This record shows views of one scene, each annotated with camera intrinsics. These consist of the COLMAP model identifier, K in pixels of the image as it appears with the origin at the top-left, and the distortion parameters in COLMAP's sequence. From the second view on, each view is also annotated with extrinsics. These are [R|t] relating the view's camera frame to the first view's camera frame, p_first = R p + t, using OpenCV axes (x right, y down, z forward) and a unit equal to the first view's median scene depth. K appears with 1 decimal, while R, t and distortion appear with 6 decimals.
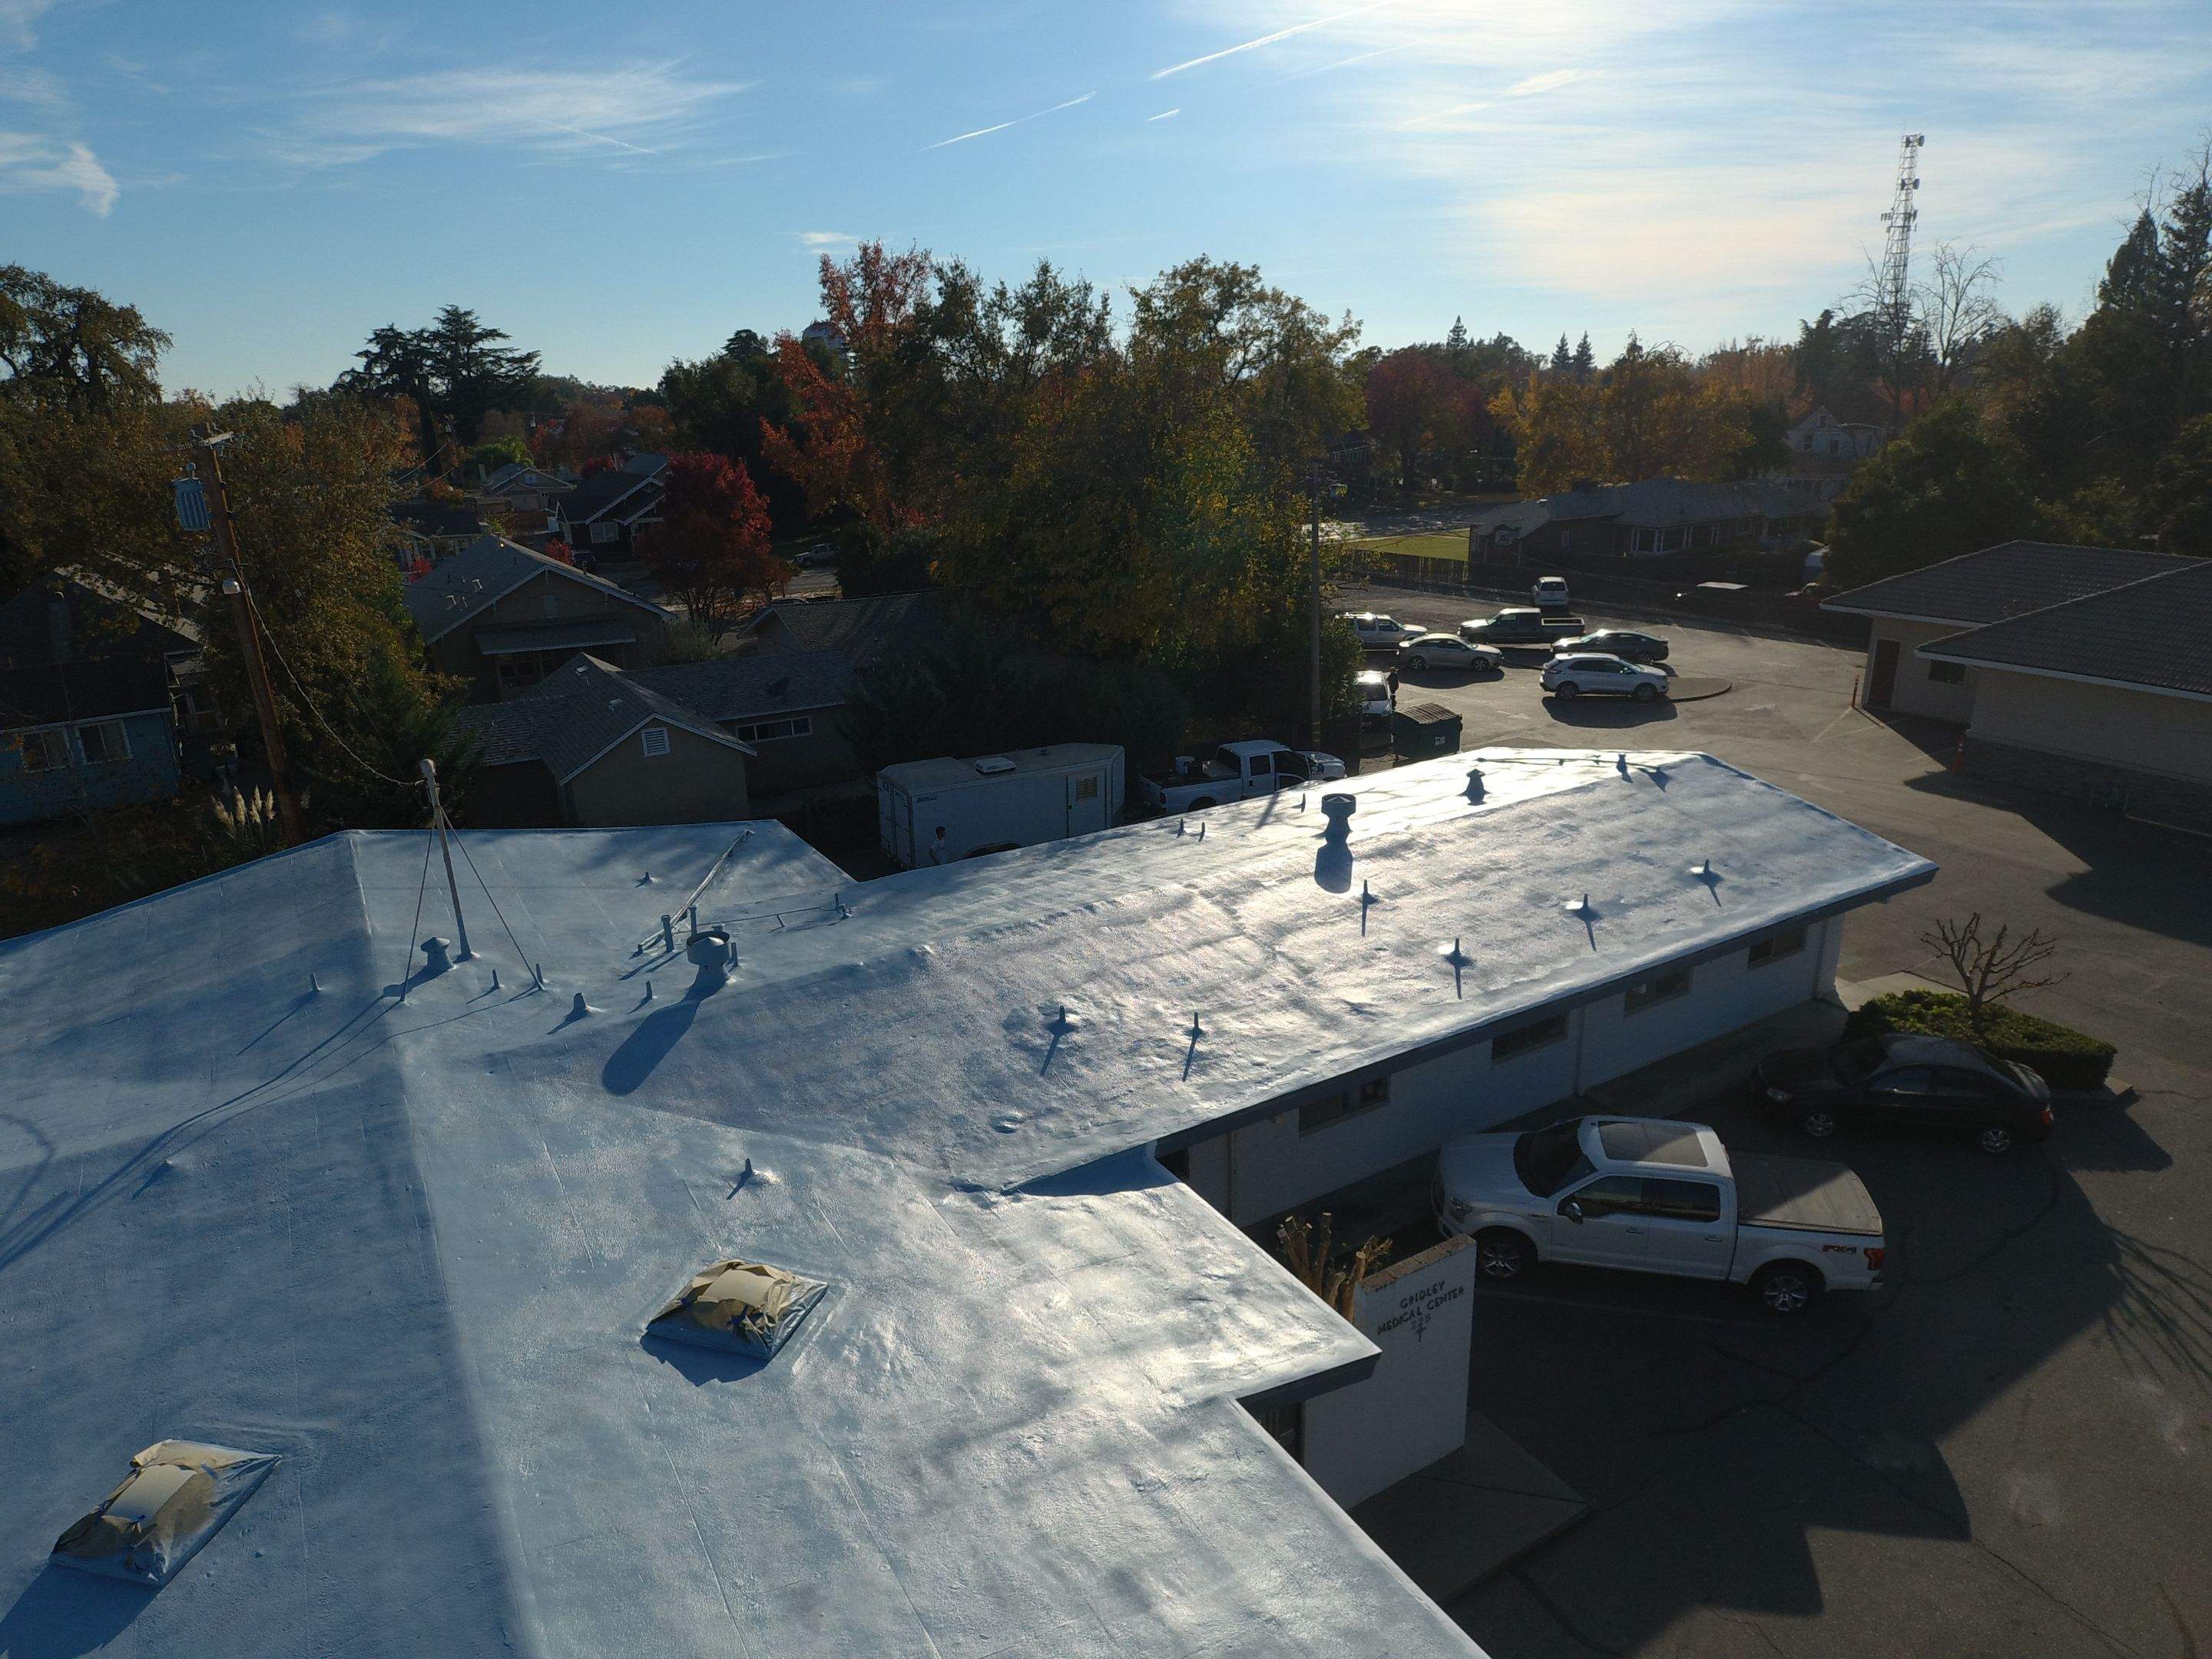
lens RADIAL K [[1342.7, 0, 1123.8], [0, 1342.7, 795.5], [0, 0, 1]] dist [0.071356, -0.089584]
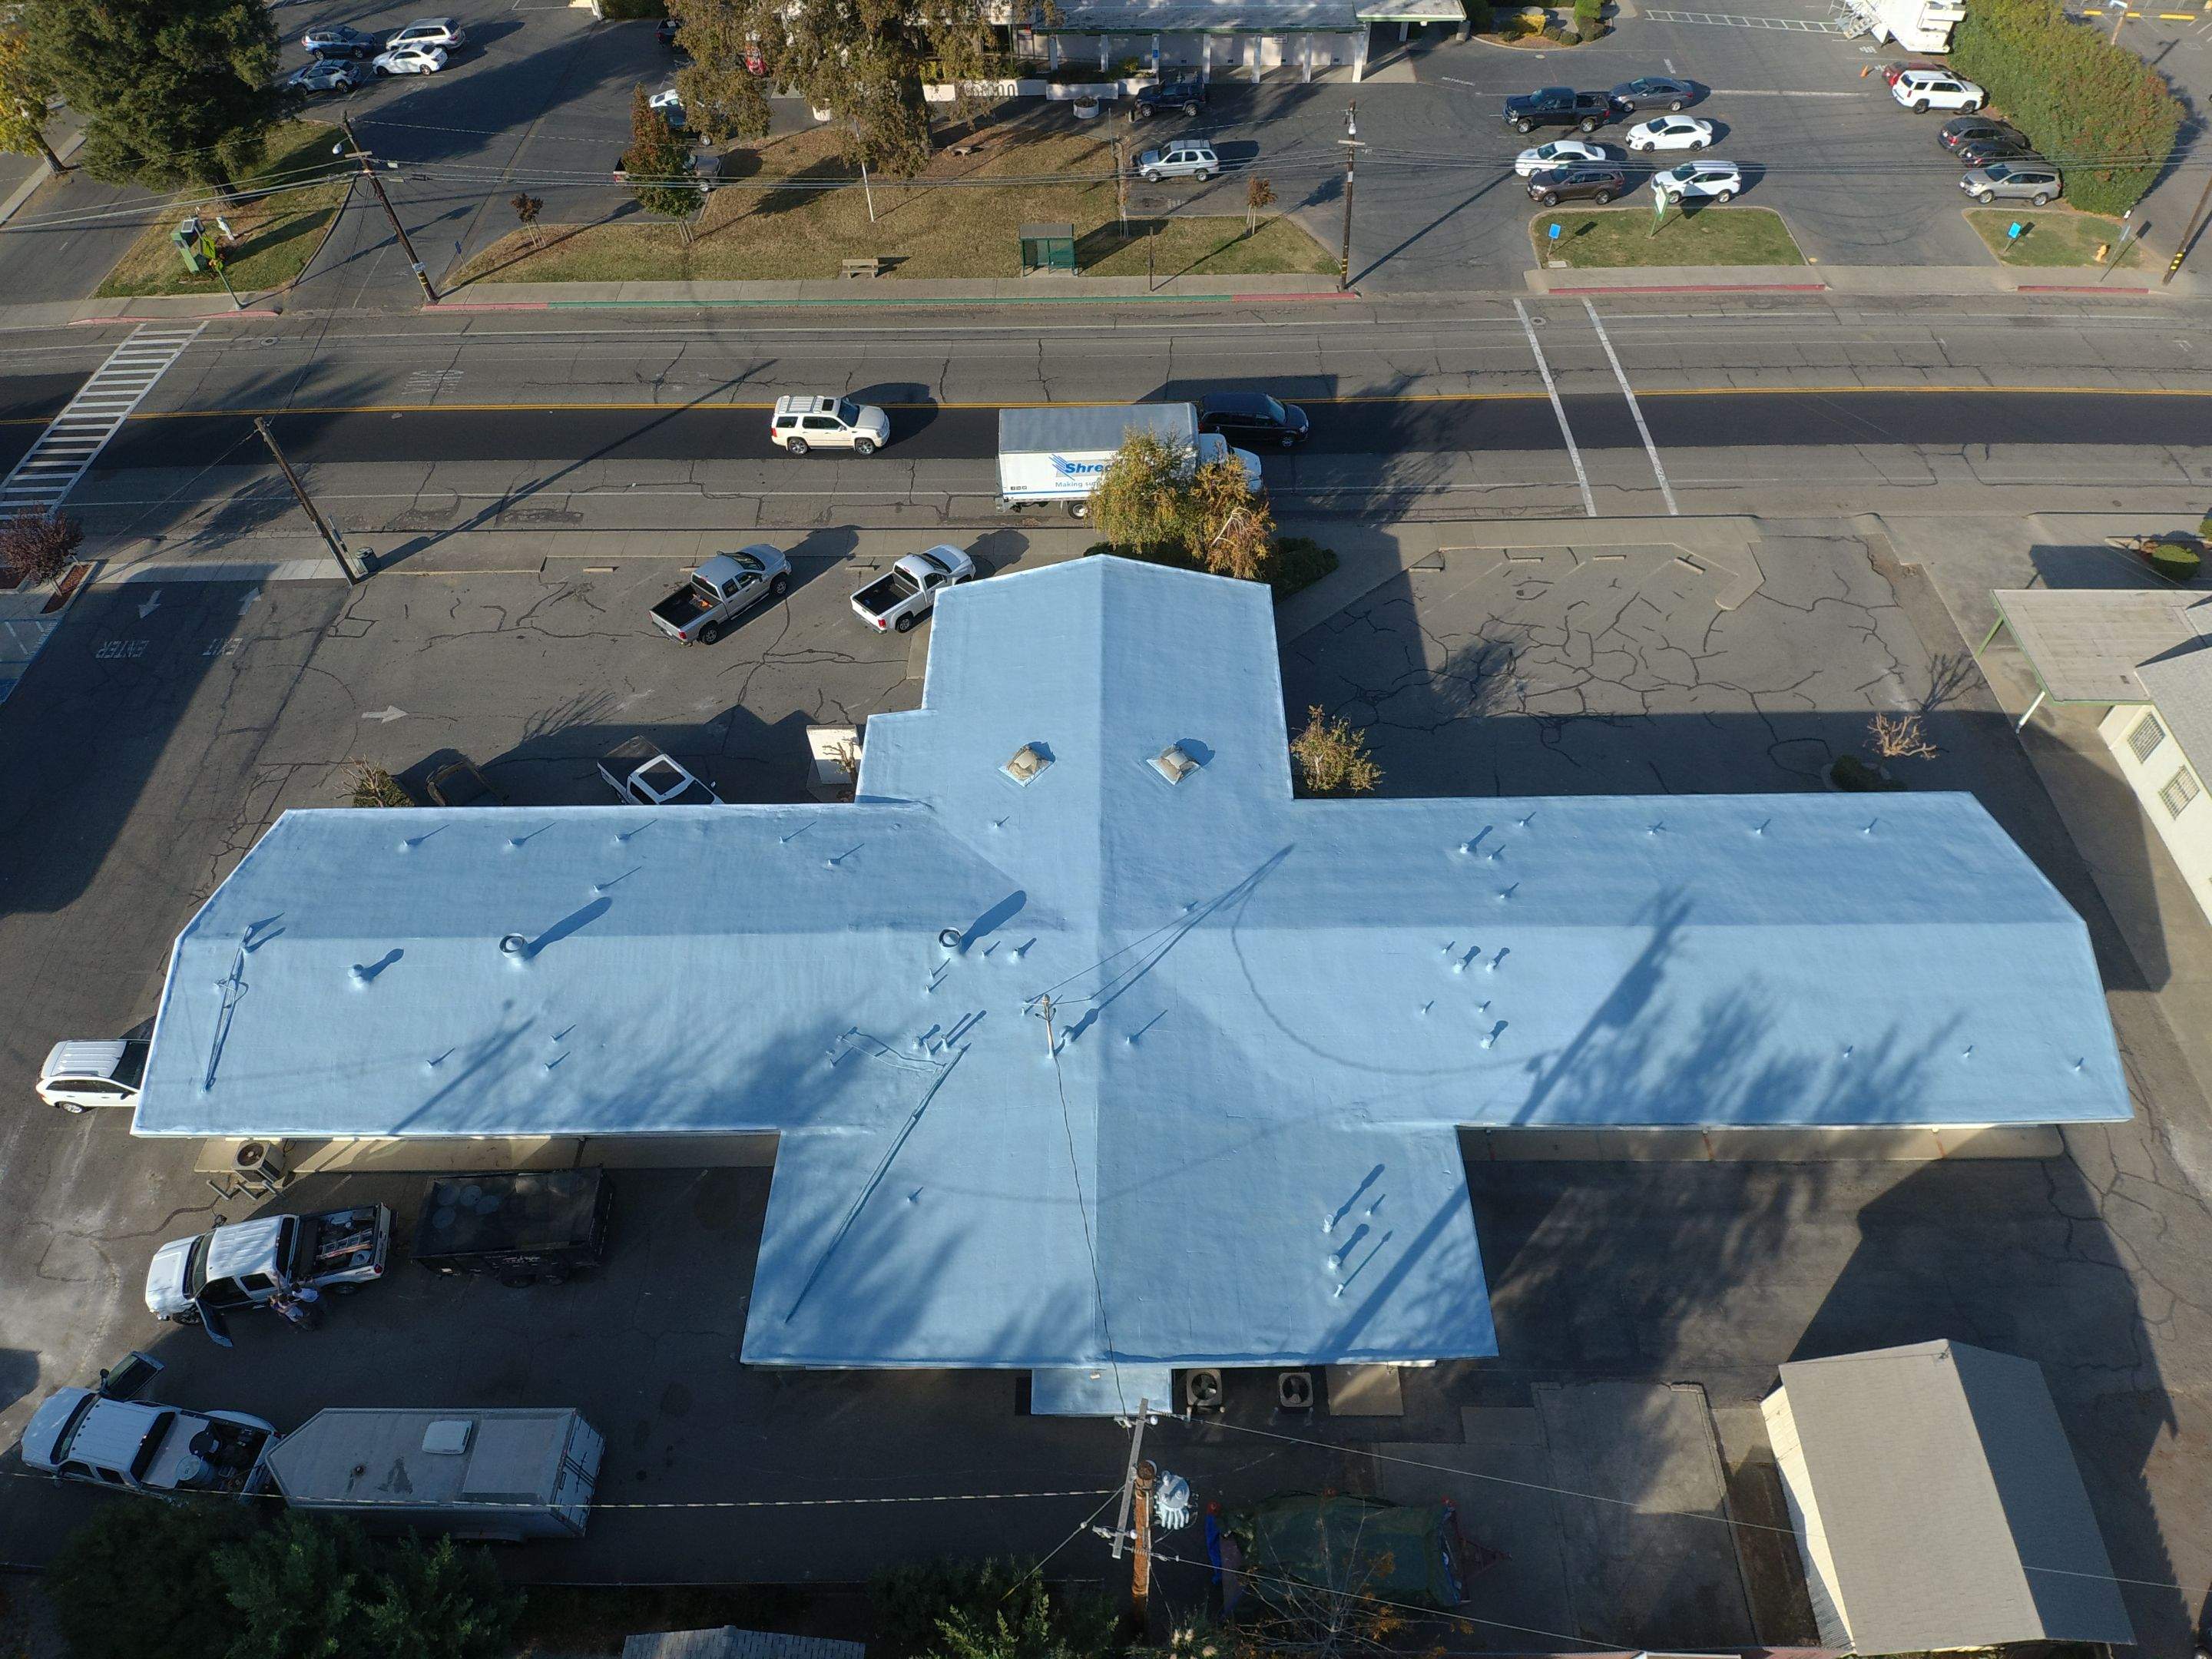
lens RADIAL K [[1354.2, 0, 1111.3], [0, 1354.2, 842.6], [0, 0, 1]] dist [0.066877, -0.099687]
pose [[-0.850926, -0.383431, 0.359034, -1.137575], [0.185394, 0.420295, 0.888246, -1.605111], [-0.491481, 0.822395, -0.286554, 1.329322]]
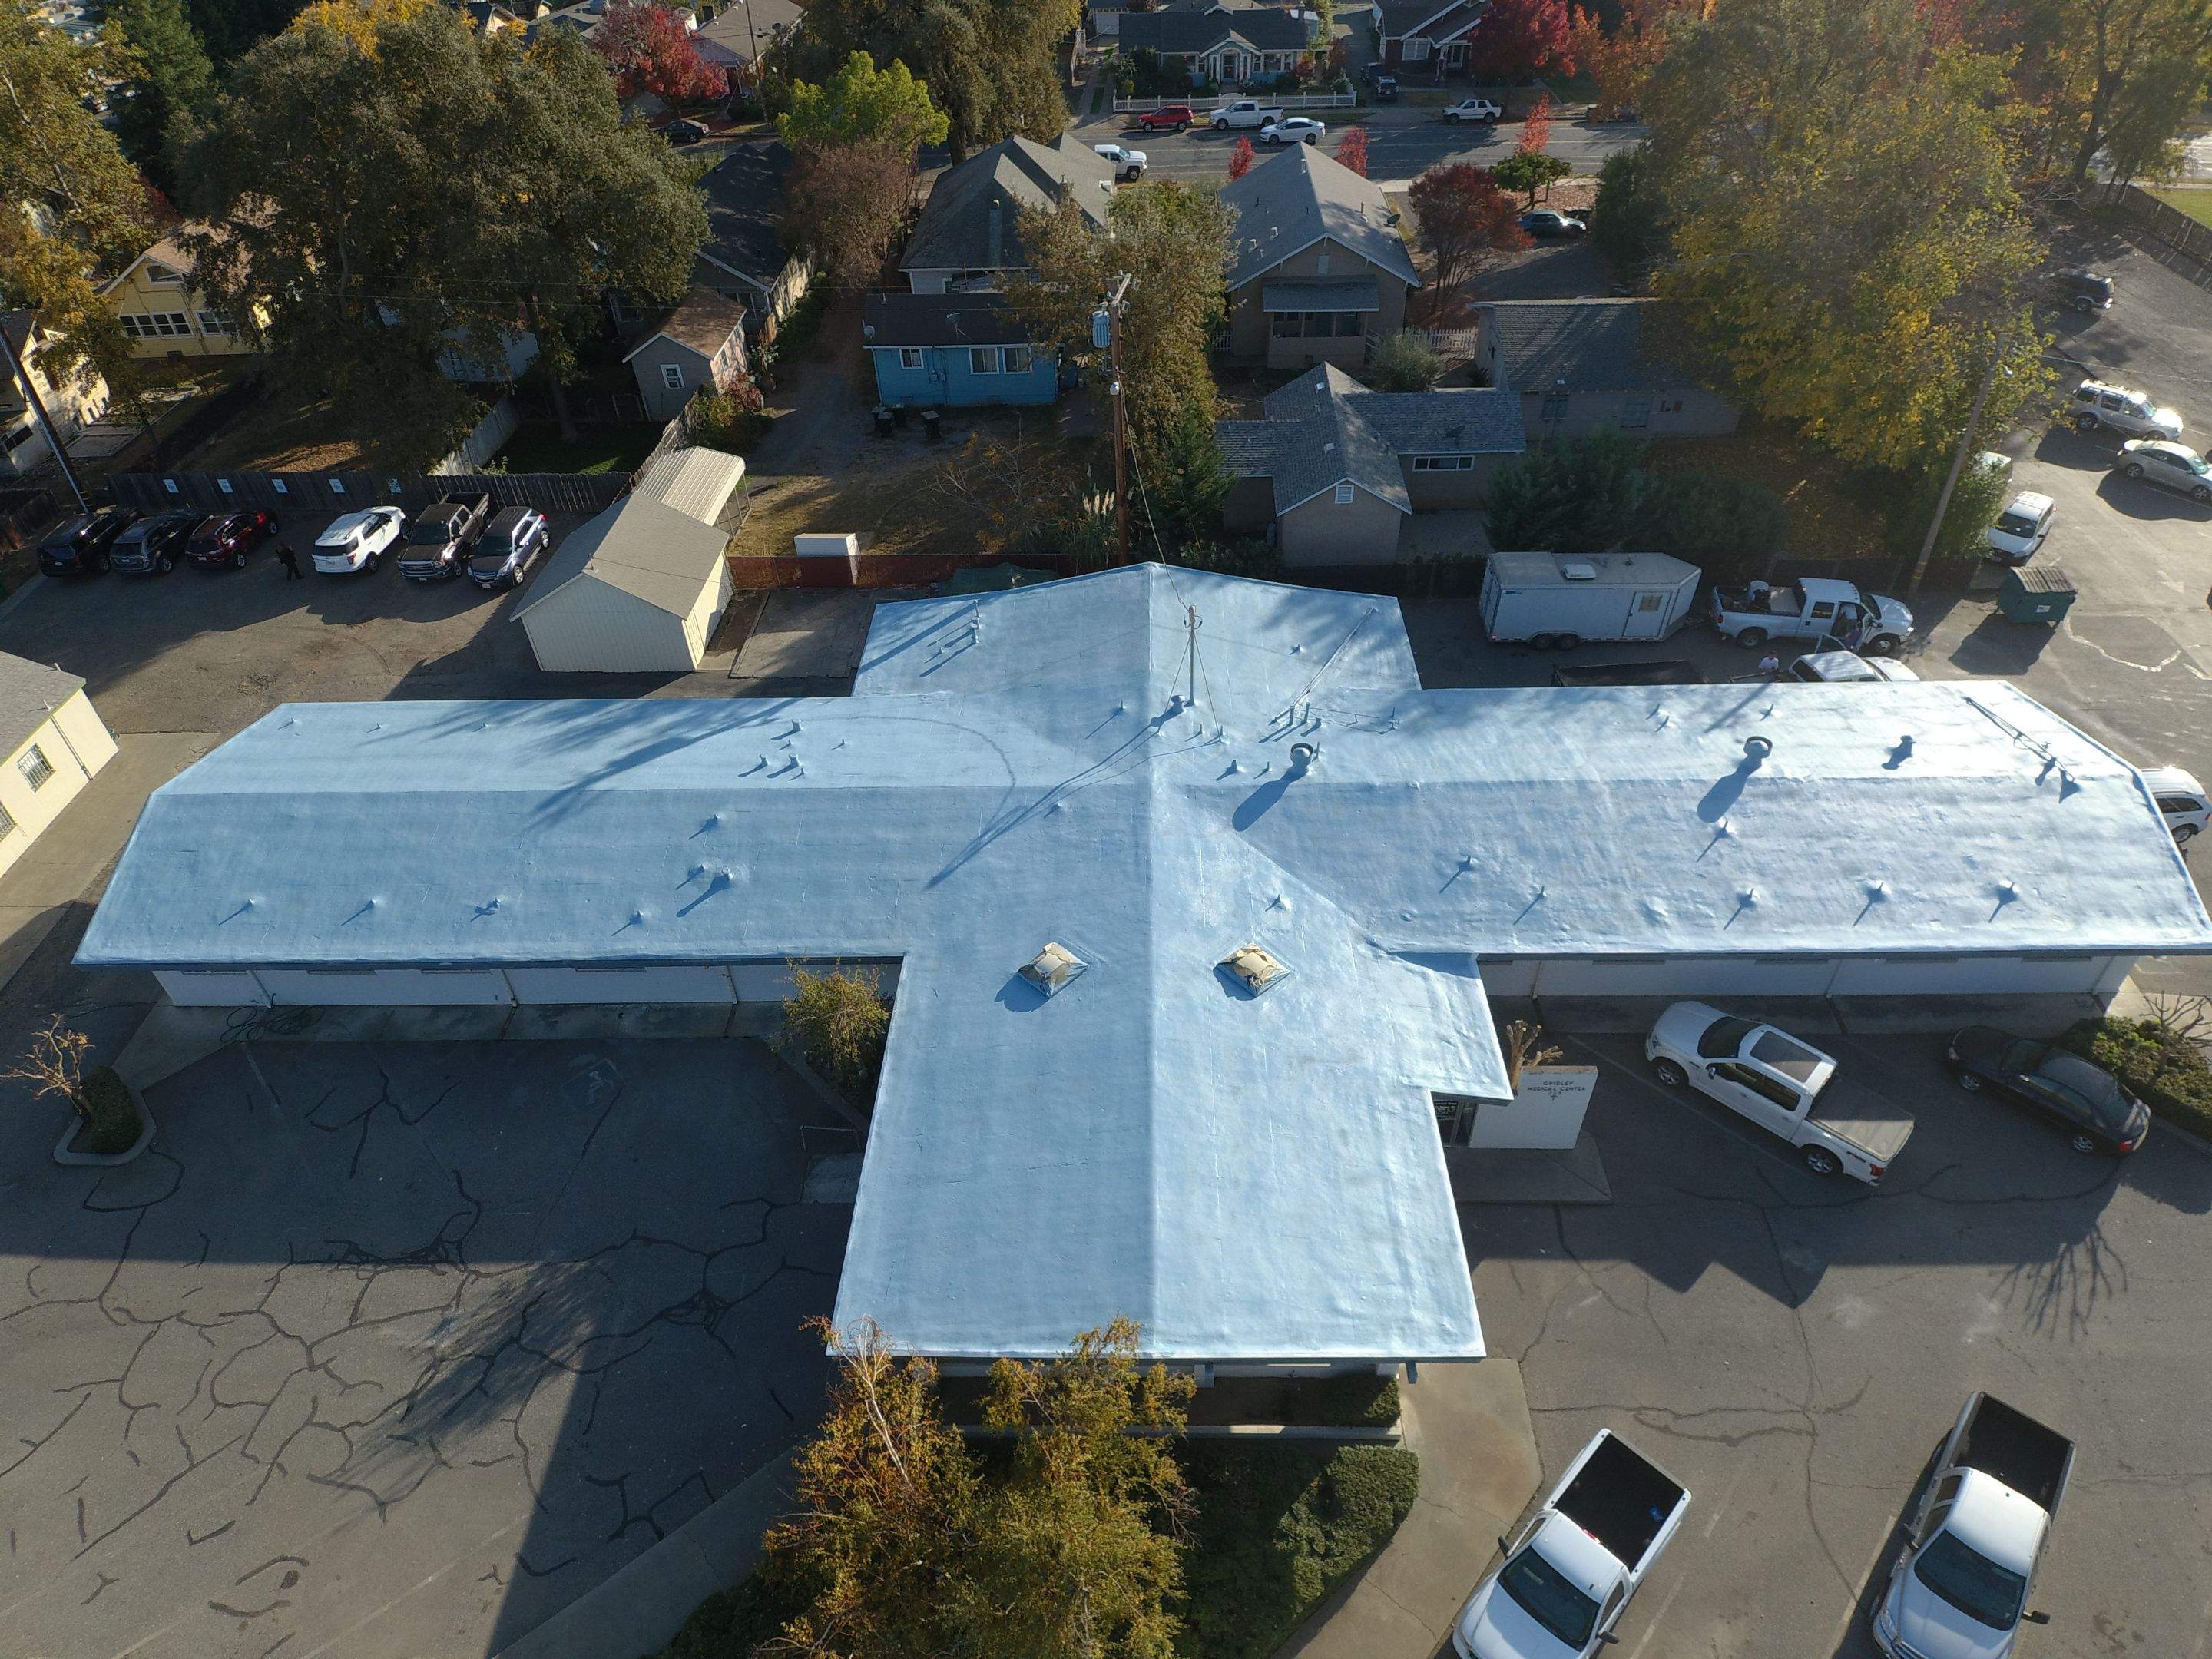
lens RADIAL K [[1314.1, 0, 1103.2], [0, 1314.1, 845.7], [0, 0, 1]] dist [0.079715, -0.109141]
pose [[0.839566, 0.357104, -0.409398, 0.250510], [-0.147802, 0.875317, 0.460408, -0.571203], [0.522766, -0.326033, 0.787666, -0.609991]]
